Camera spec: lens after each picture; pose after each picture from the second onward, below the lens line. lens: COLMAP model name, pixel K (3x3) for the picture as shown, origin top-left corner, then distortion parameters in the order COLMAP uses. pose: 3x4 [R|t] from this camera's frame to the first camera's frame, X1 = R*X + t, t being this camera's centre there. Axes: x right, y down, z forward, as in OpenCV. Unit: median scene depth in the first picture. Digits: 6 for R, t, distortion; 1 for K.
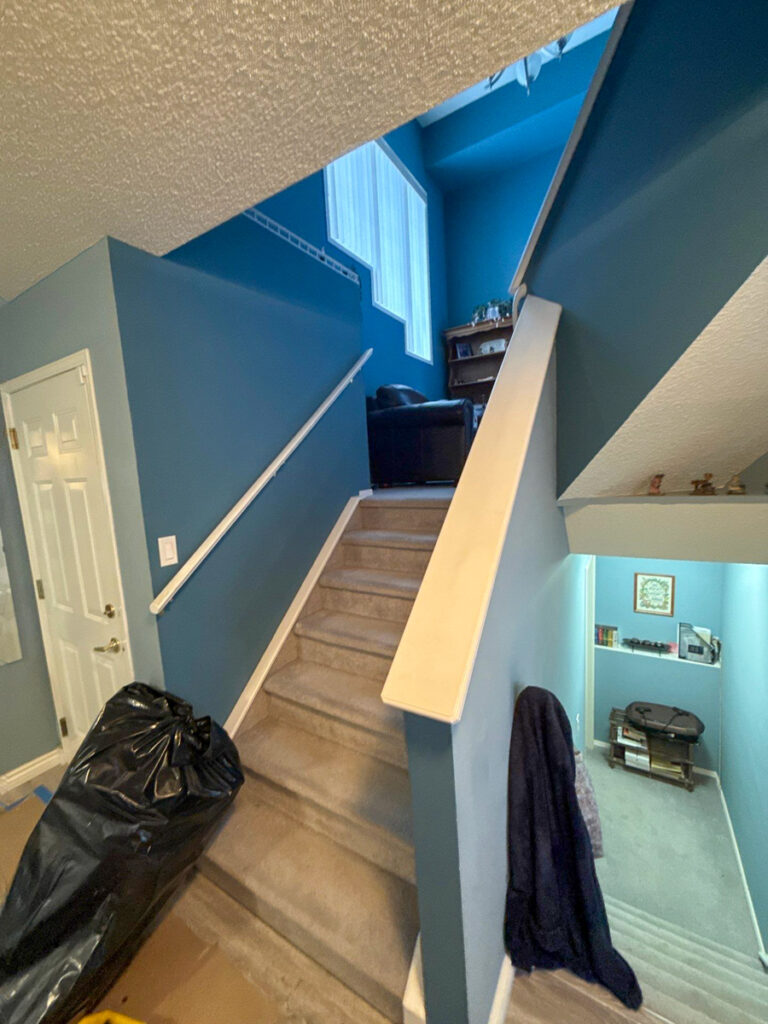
lens RADIAL K [[405.0, 0, 383.1], [0, 405.0, 514.7], [0, 0, 1]] dist [0.000784, -0.000610]
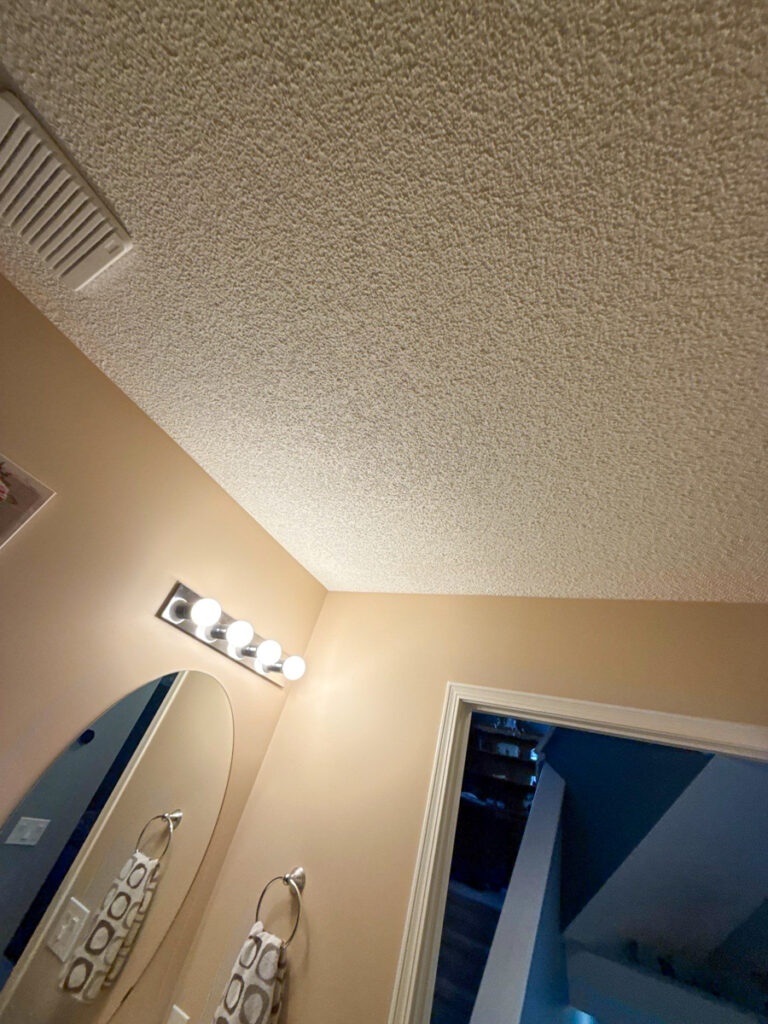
lens RADIAL K [[405.0, 0, 382.6], [0, 405.0, 514.8], [0, 0, 1]] dist [0.000784, -0.000610]
pose [[0.944169, 0.306569, -0.120666, -0.211651], [-0.306902, 0.685205, -0.660534, 0.040941], [-0.119819, 0.660688, 0.741036, -0.456171]]
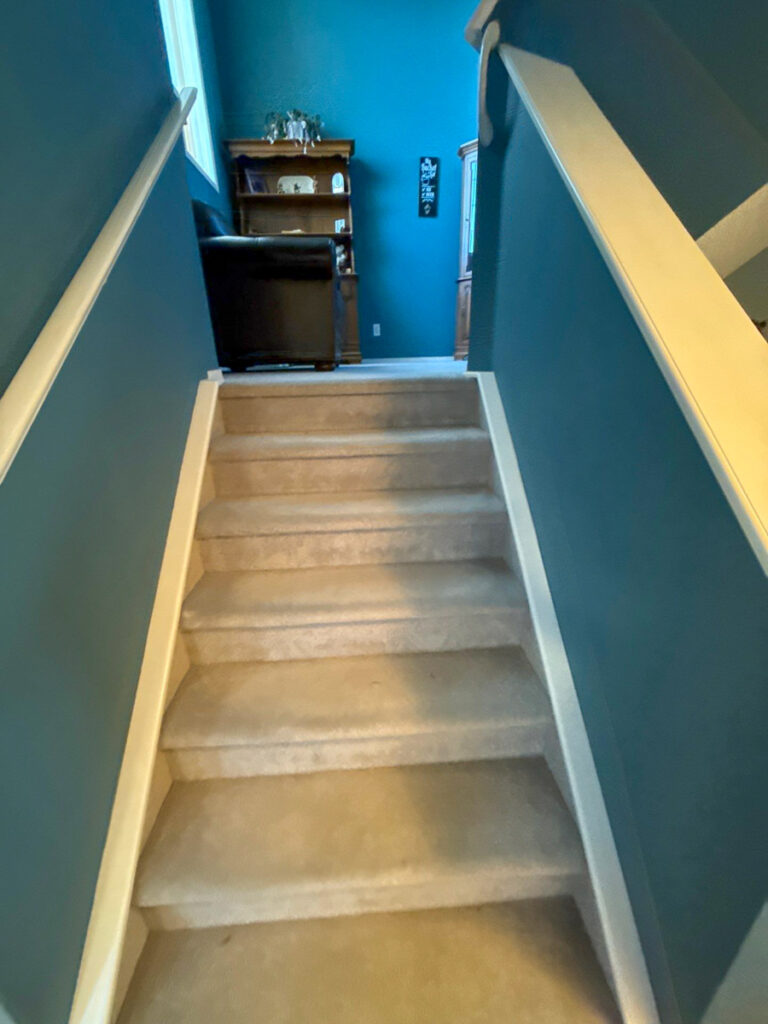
lens RADIAL K [[405.0, 0, 382.7], [0, 405.0, 514.6], [0, 0, 1]] dist [0.000784, -0.000610]
pose [[0.820517, -0.178807, 0.542937, -0.154041], [0.051451, 0.969064, 0.241389, 0.011603], [-0.569302, -0.170129, 0.804333, 0.245700]]
